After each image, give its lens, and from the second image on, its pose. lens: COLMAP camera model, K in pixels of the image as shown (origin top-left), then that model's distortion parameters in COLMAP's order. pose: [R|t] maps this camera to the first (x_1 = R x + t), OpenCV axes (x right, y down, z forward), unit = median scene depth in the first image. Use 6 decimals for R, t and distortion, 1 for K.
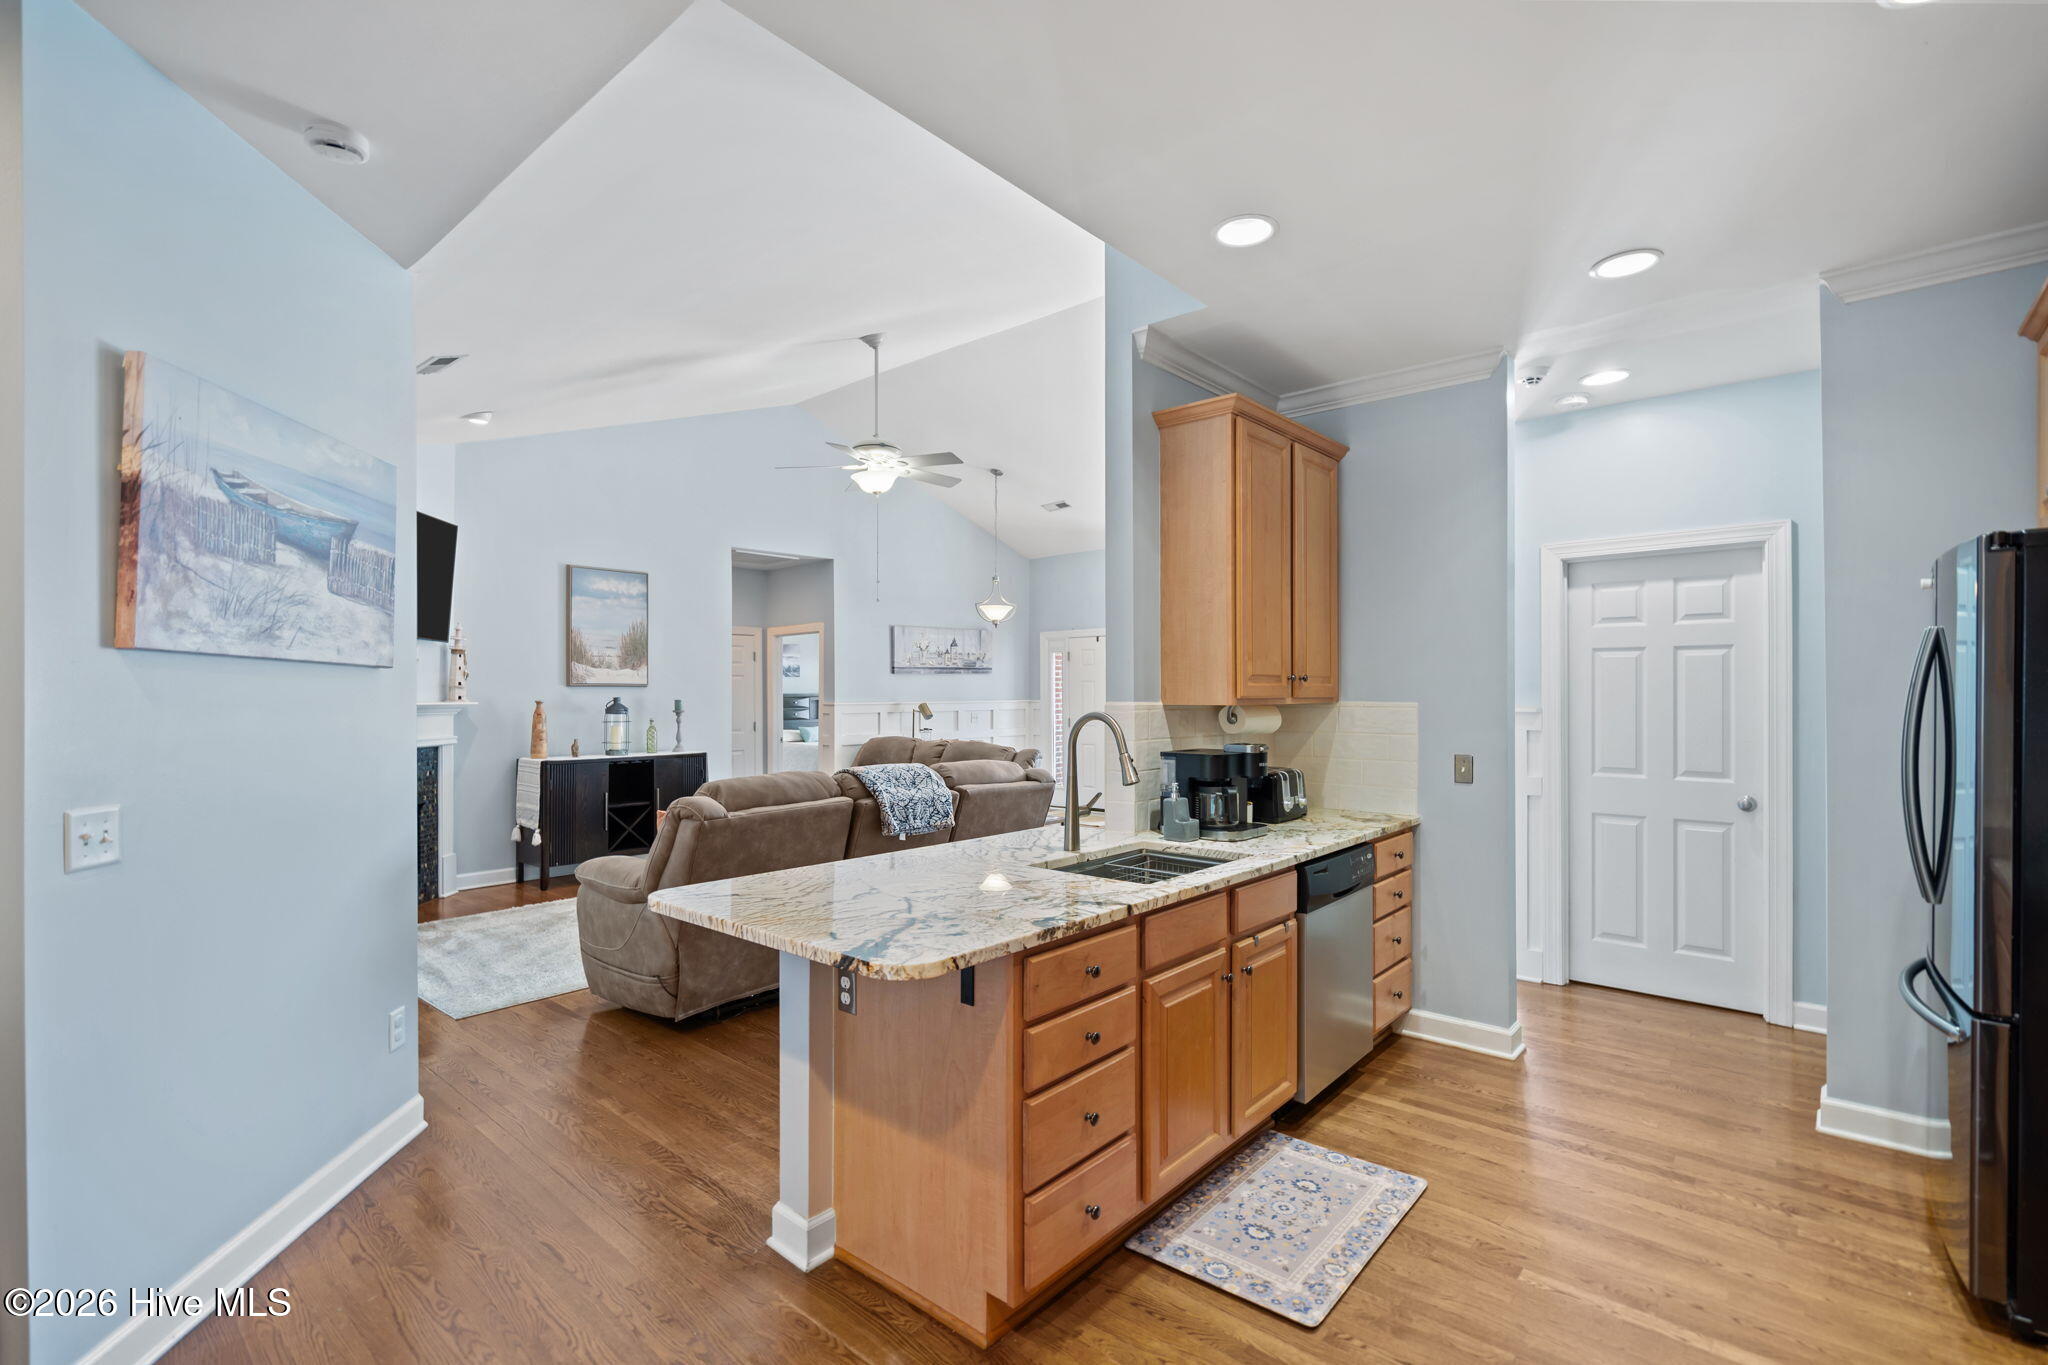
lens RADIAL K [[932.5, 0, 1029.1], [0, 932.5, 689.8], [0, 0, 1]] dist [-0.000319, 0.000710]
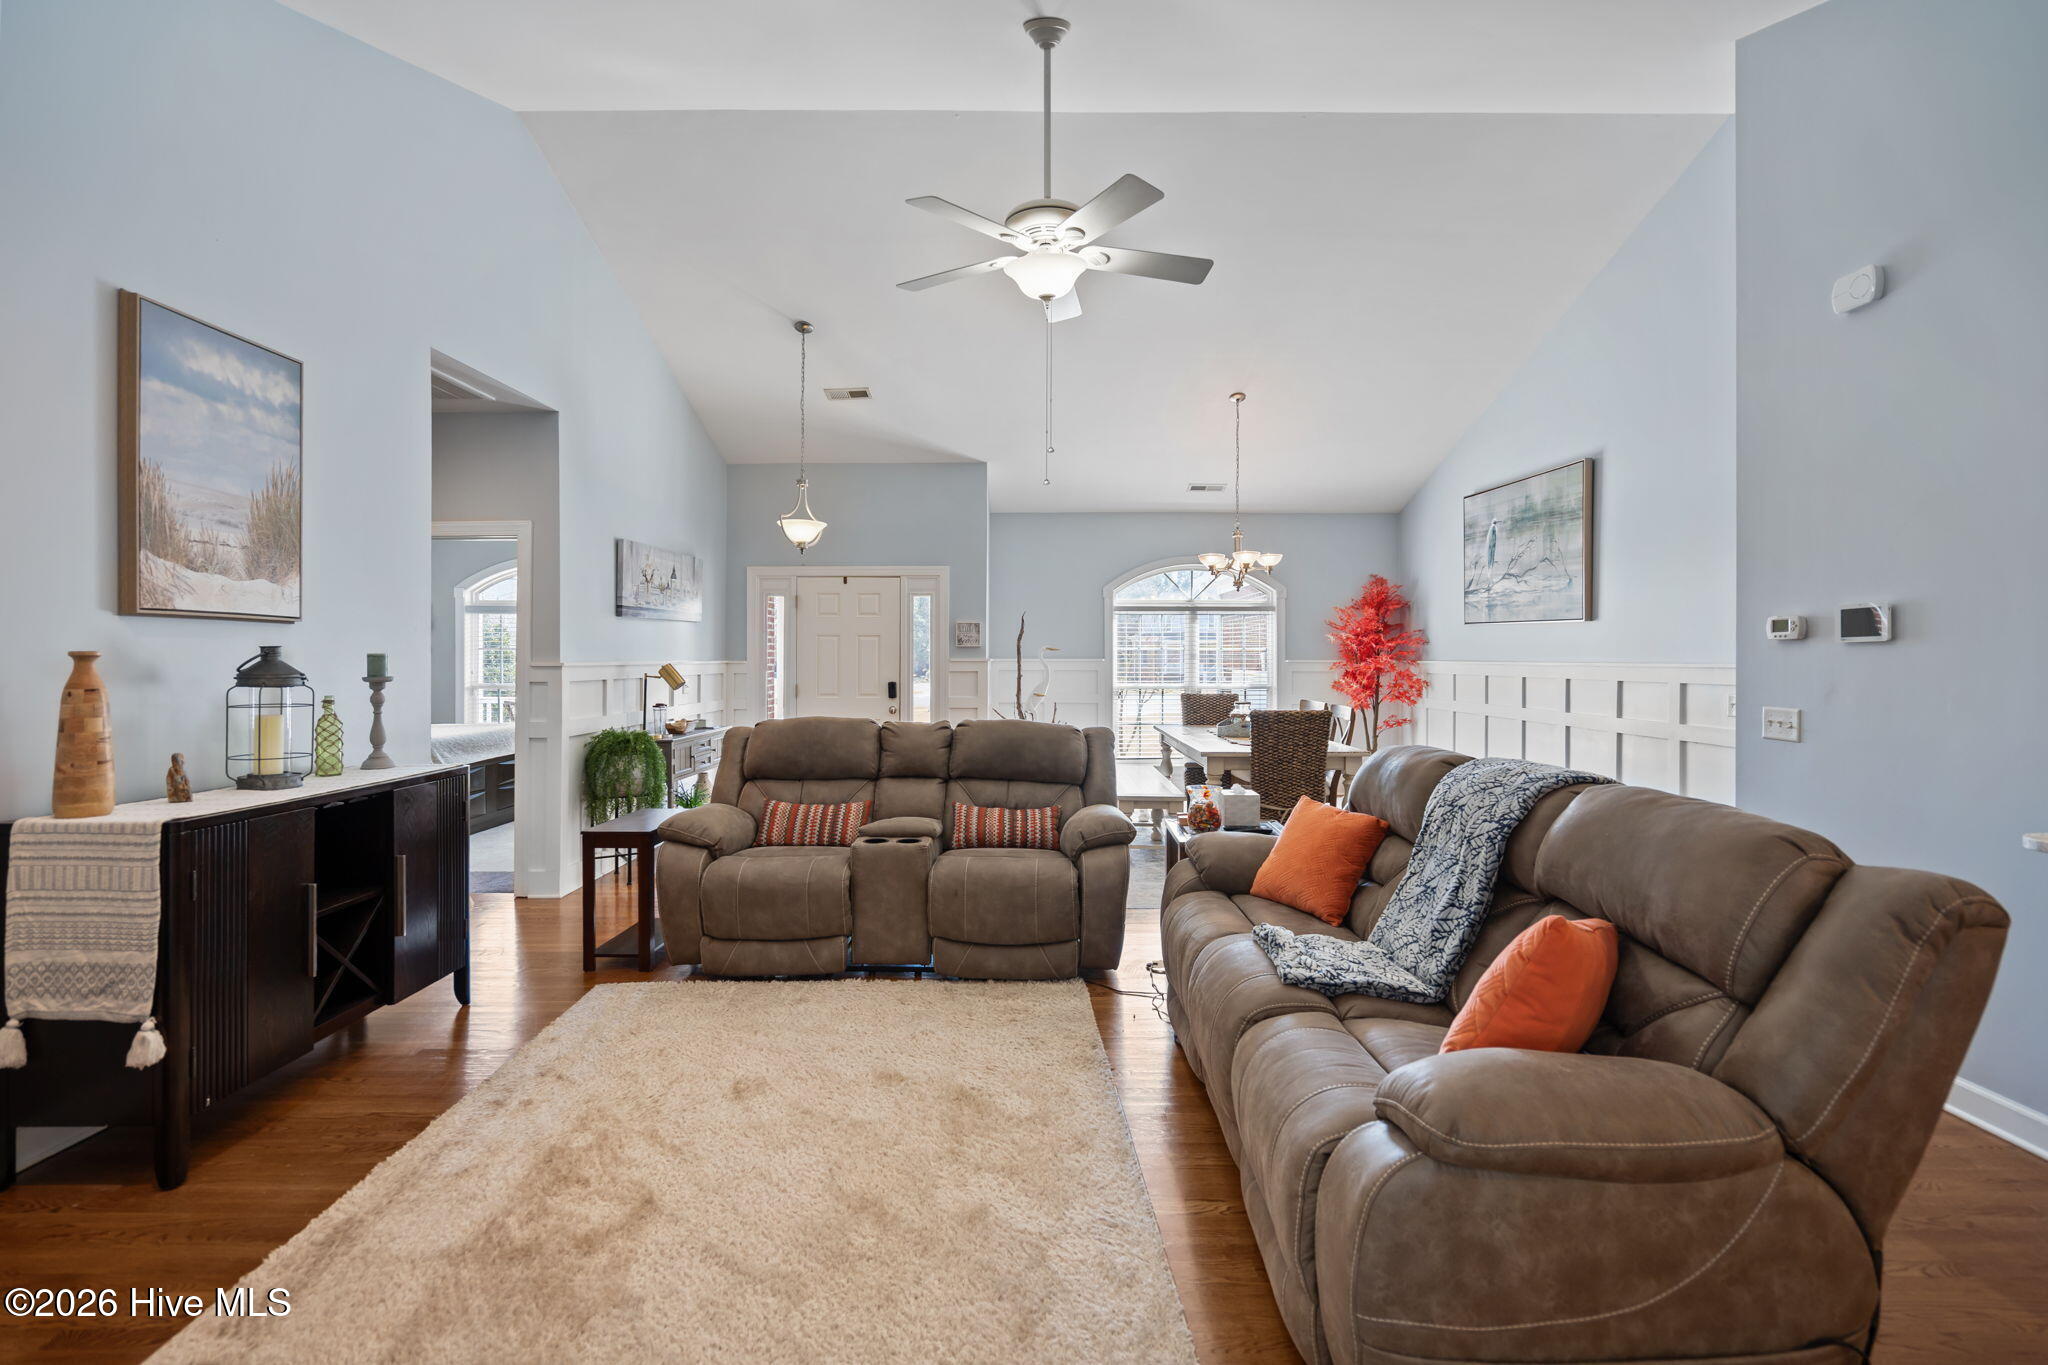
lens RADIAL K [[932.5, 0, 1021.4], [0, 932.5, 666.2], [0, 0, 1]] dist [-0.000319, 0.000710]
pose [[0.754824, -0.001404, 0.655926, -0.839863], [-0.007005, 0.999923, 0.010202, 0.018789], [-0.655890, -0.012296, 0.754756, 0.860546]]
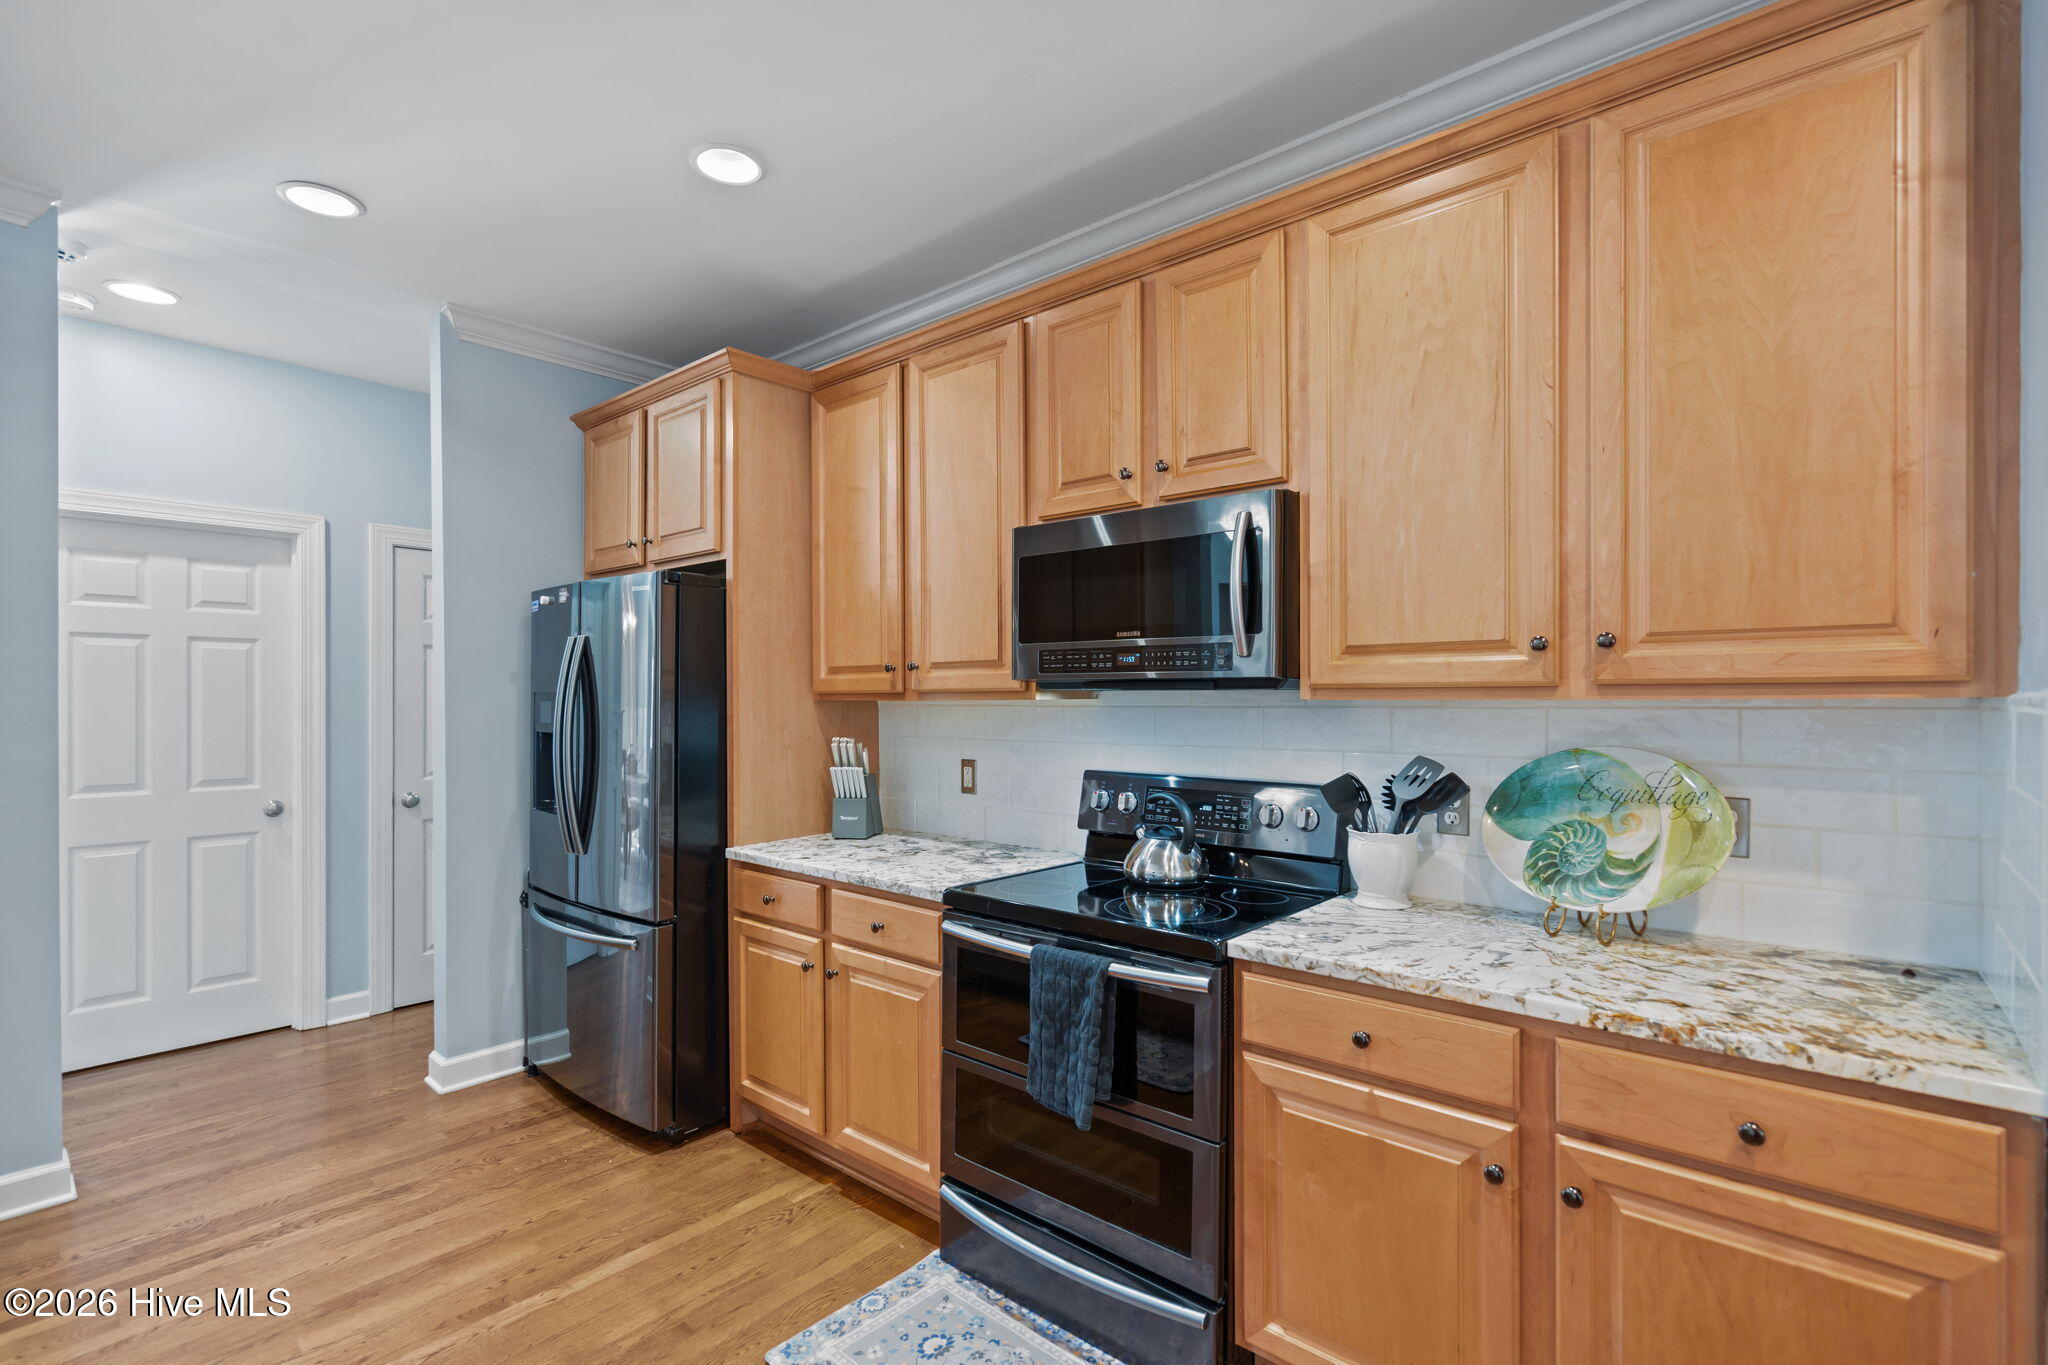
lens RADIAL K [[932.5, 0, 1031.4], [0, 932.5, 702.2], [0, 0, 1]] dist [-0.000319, 0.000710]
pose [[-0.001089, -0.002358, 0.999997, -0.174328], [-0.001475, 0.999996, 0.002357, 0.011119], [-0.999998, -0.001473, -0.001093, 0.234888]]
